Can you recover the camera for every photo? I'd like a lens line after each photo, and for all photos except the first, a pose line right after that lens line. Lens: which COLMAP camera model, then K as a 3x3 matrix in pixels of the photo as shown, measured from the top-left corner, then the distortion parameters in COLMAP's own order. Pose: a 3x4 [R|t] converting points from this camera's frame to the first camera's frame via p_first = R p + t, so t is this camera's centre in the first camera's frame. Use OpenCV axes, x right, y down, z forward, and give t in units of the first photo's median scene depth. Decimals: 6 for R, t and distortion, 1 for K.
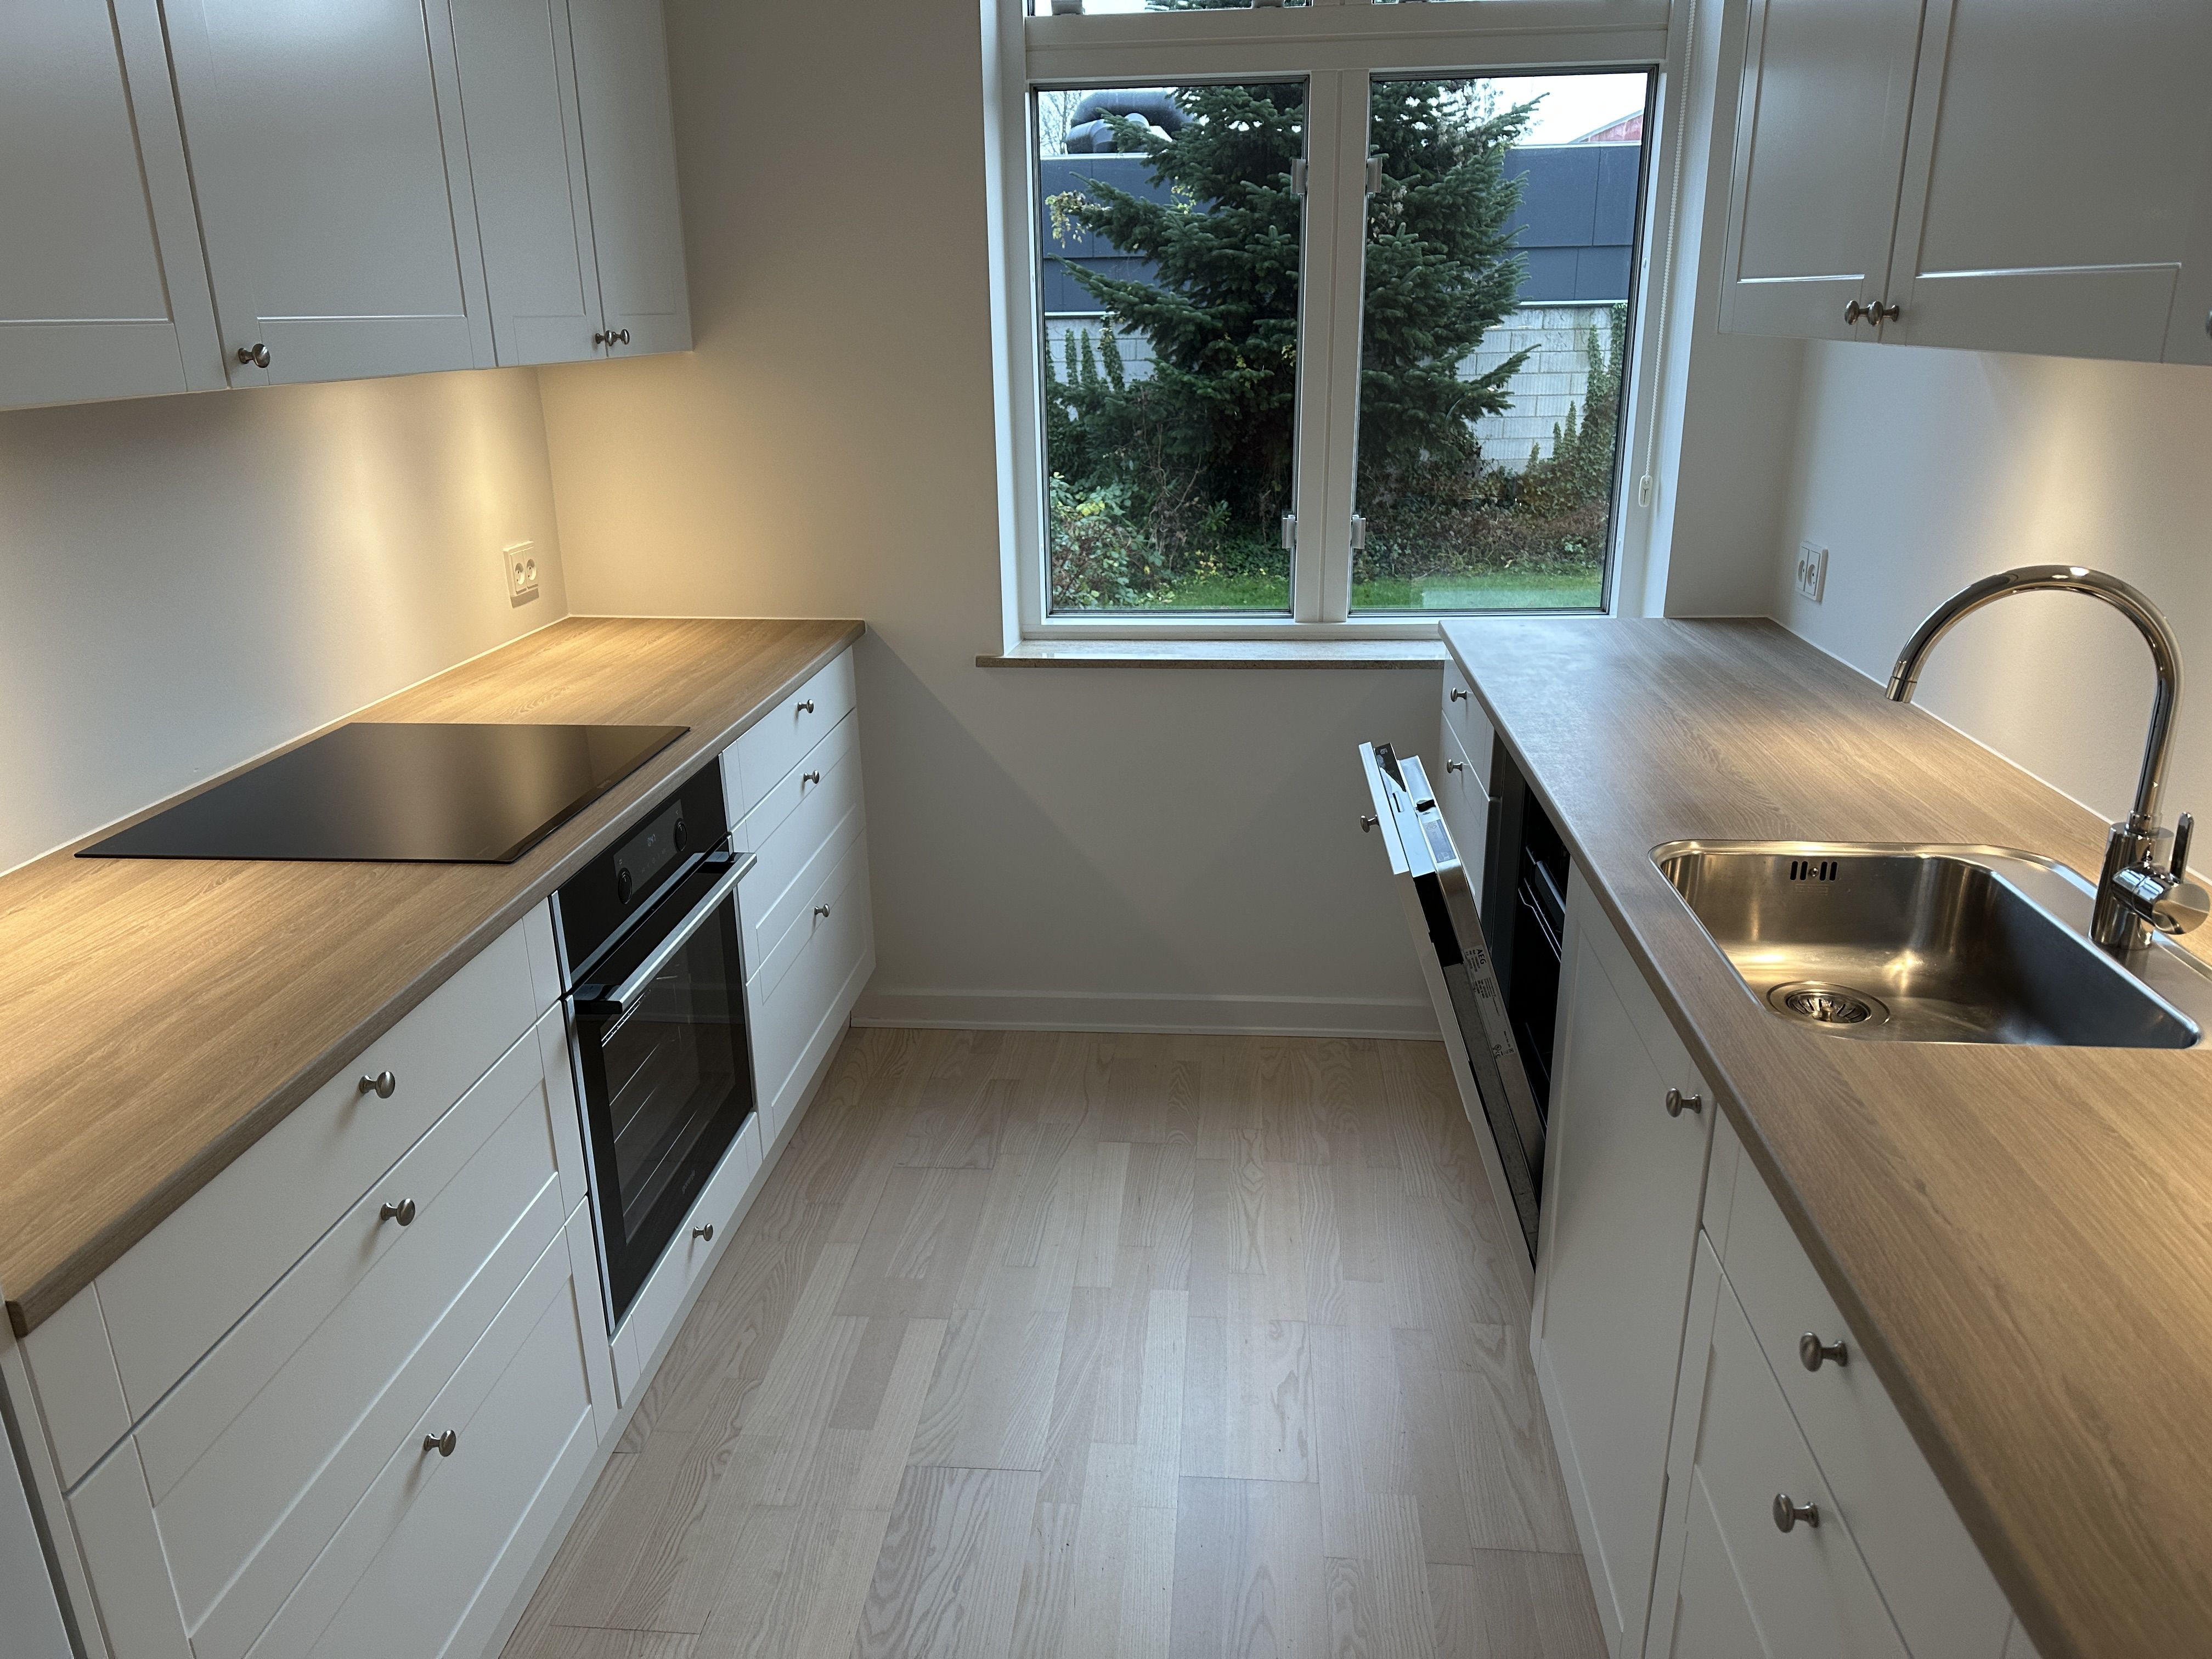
lens RADIAL K [[1514.3, 0, 1106.7], [0, 1514.3, 842.5], [0, 0, 1]] dist [0.096101, -0.166780]
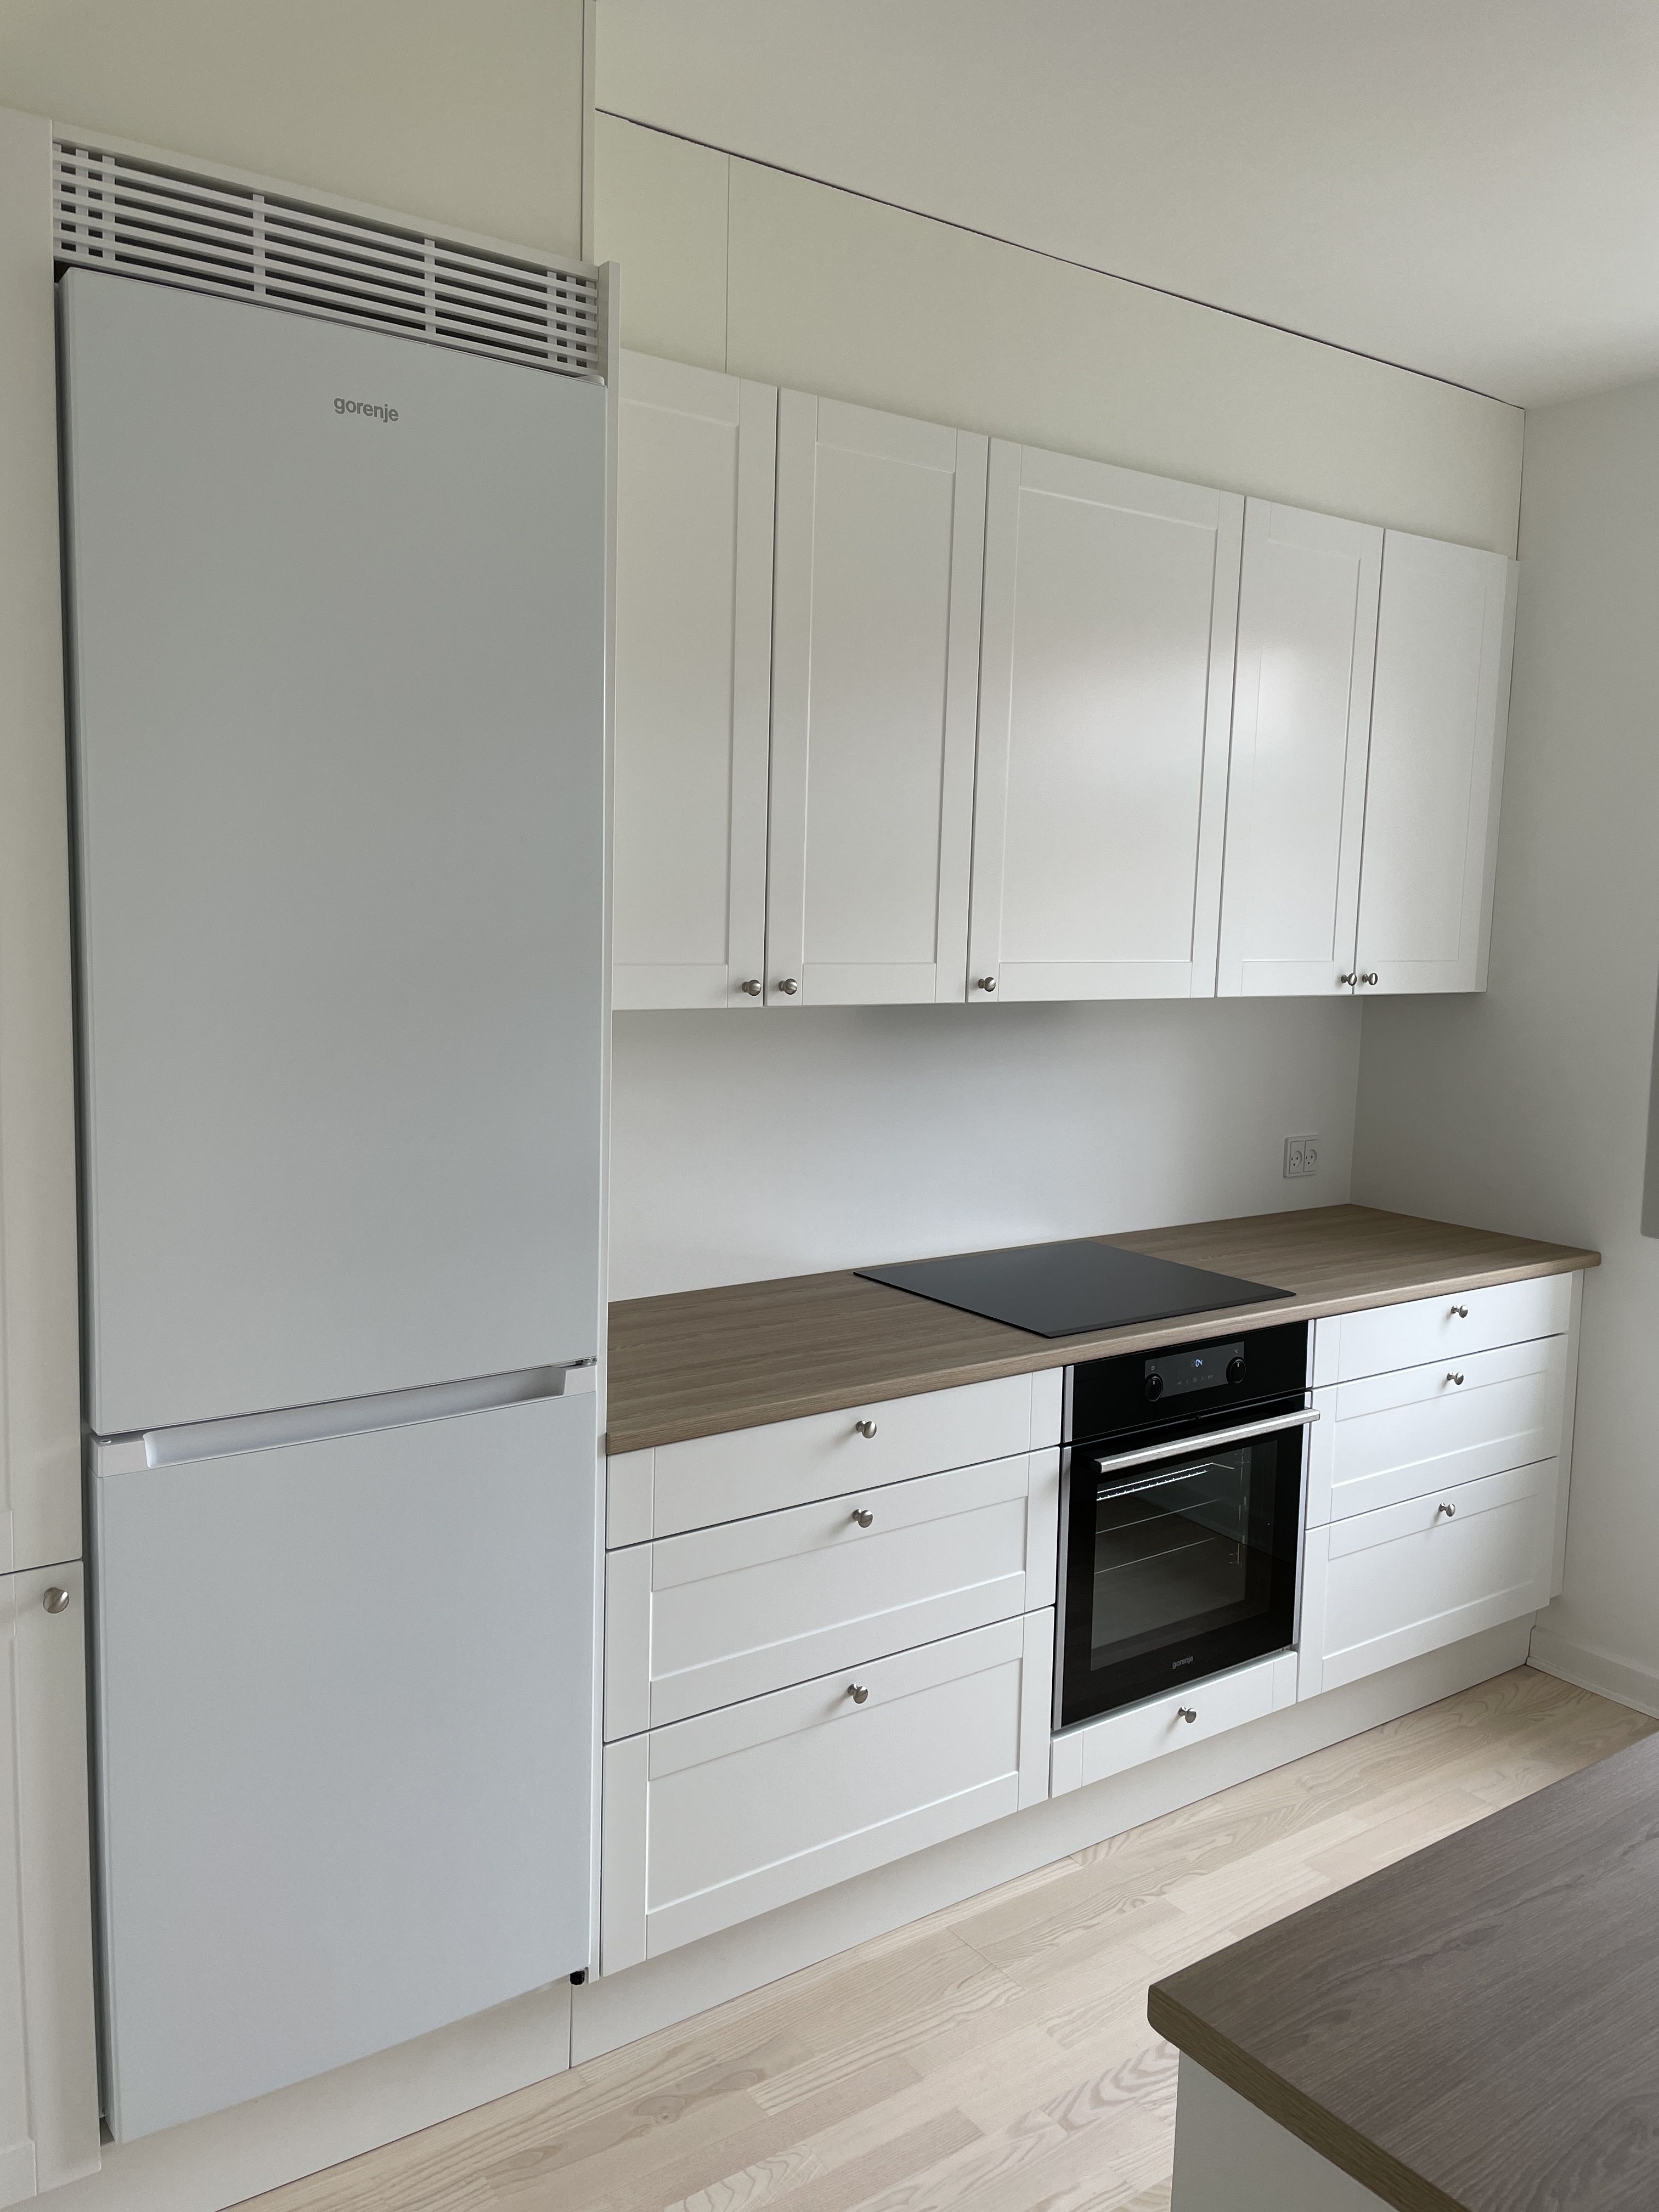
lens RADIAL K [[1640.6, 0, 813.1], [0, 1640.6, 1107.5], [0, 0, 1]] dist [0.067809, -0.107141]
pose [[0.639439, 0.115809, -0.760070, 0.487541], [-0.278850, 0.956211, -0.088899, 0.005492], [0.716492, 0.268791, 0.643732, -0.147410]]
